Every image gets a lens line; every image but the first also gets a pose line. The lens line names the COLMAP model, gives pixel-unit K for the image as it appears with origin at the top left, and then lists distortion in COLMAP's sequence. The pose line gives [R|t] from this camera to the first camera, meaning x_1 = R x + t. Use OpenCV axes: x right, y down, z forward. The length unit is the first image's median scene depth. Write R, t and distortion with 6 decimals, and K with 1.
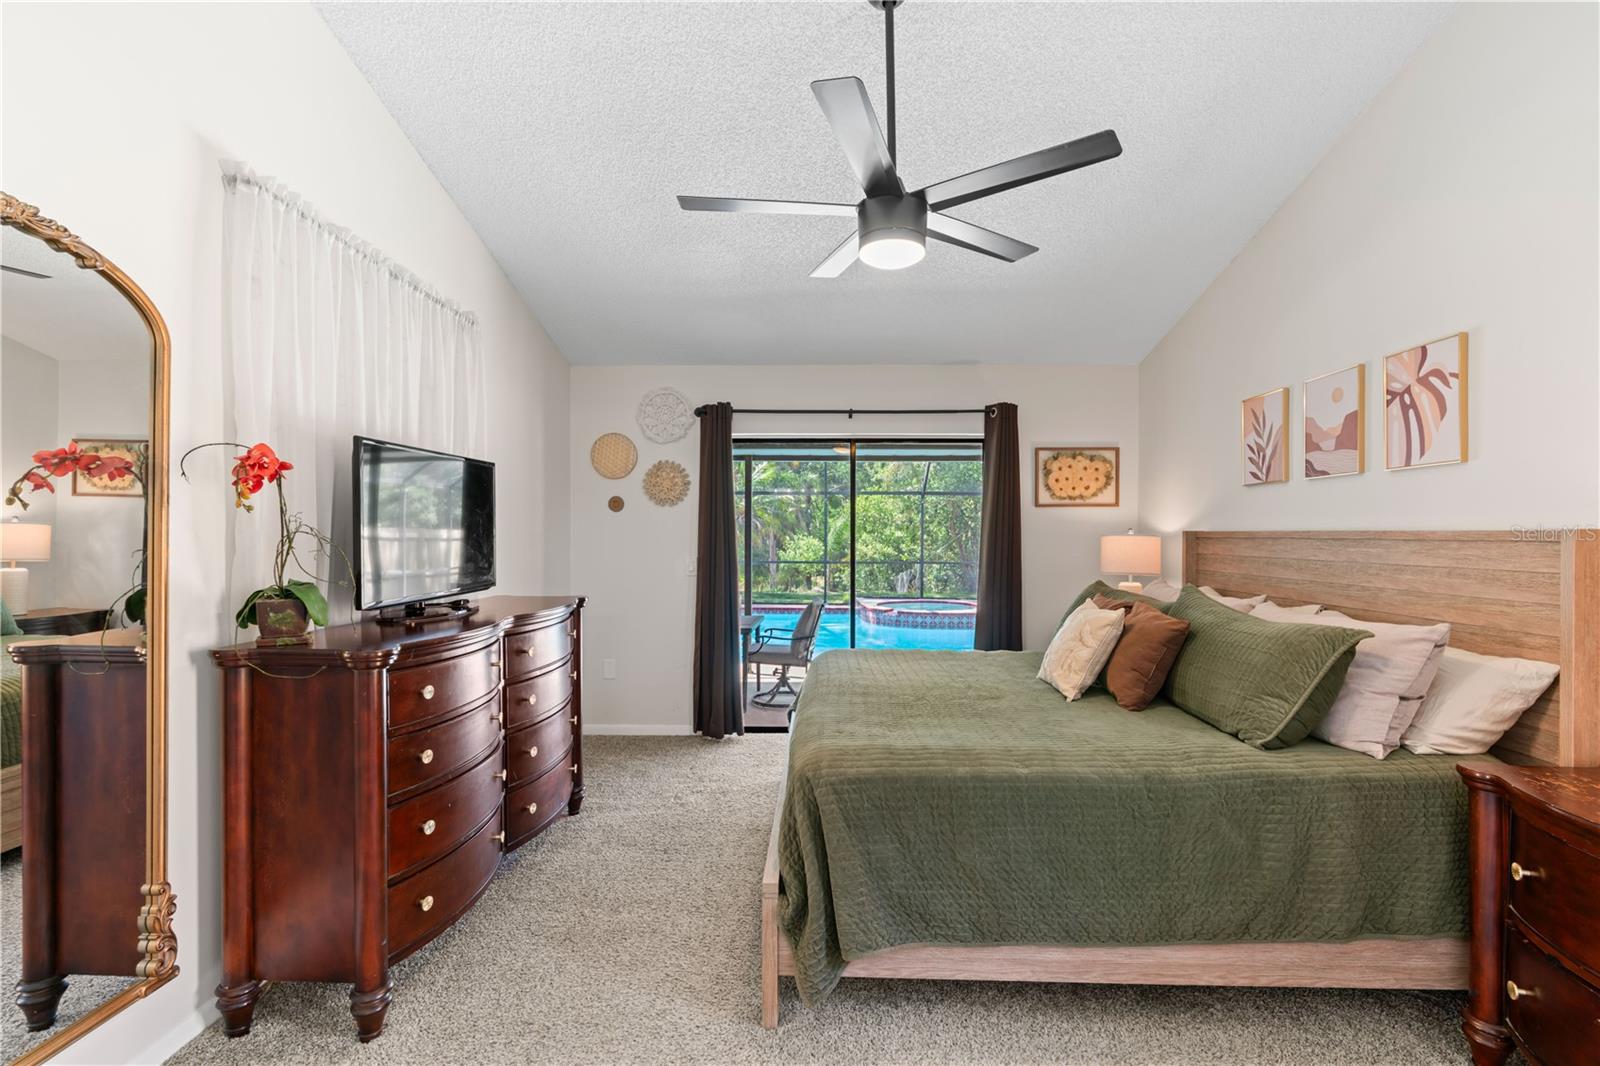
lens RADIAL K [[715.5, 0, 788.2], [0, 715.5, 538.4], [0, 0, 1]] dist [-0.010455, 0.002609]
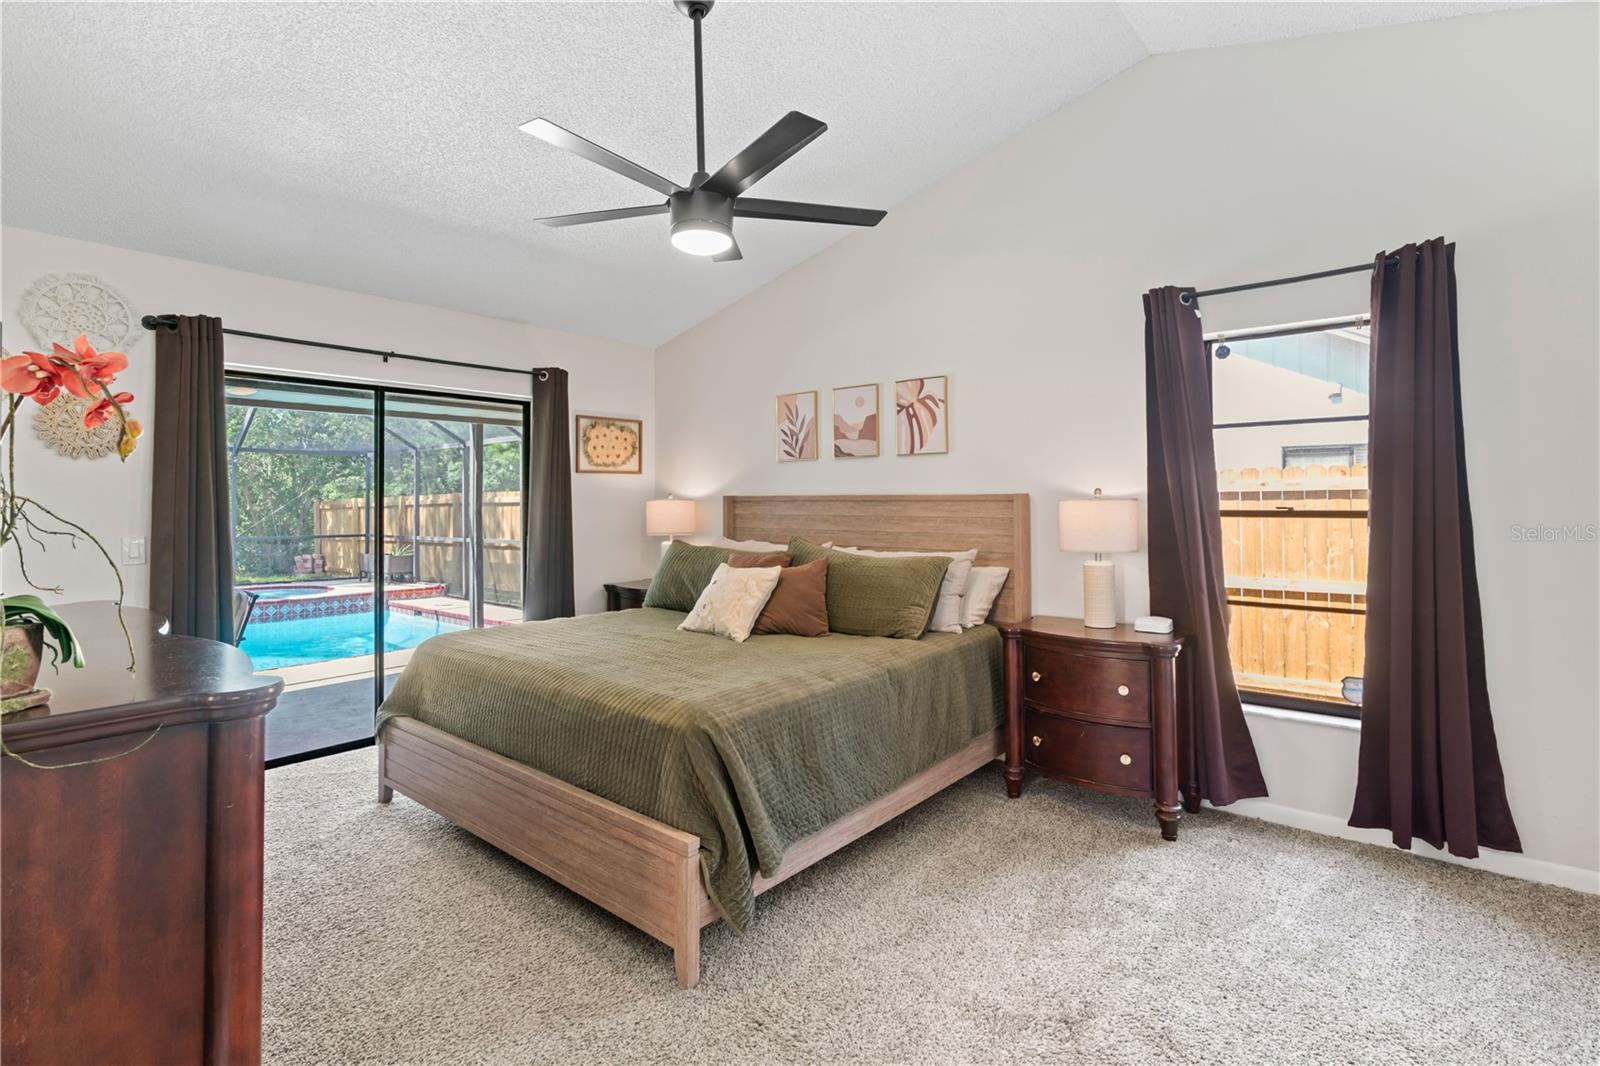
lens RADIAL K [[775.0, 0, 779.7], [0, 775.0, 486.5], [0, 0, 1]] dist [-0.006182, 0.002075]
pose [[0.624570, 0.006896, 0.780938, -0.523566], [0.011956, 0.999759, -0.018391, -0.001085], [-0.780877, 0.020824, 0.624337, 0.129497]]
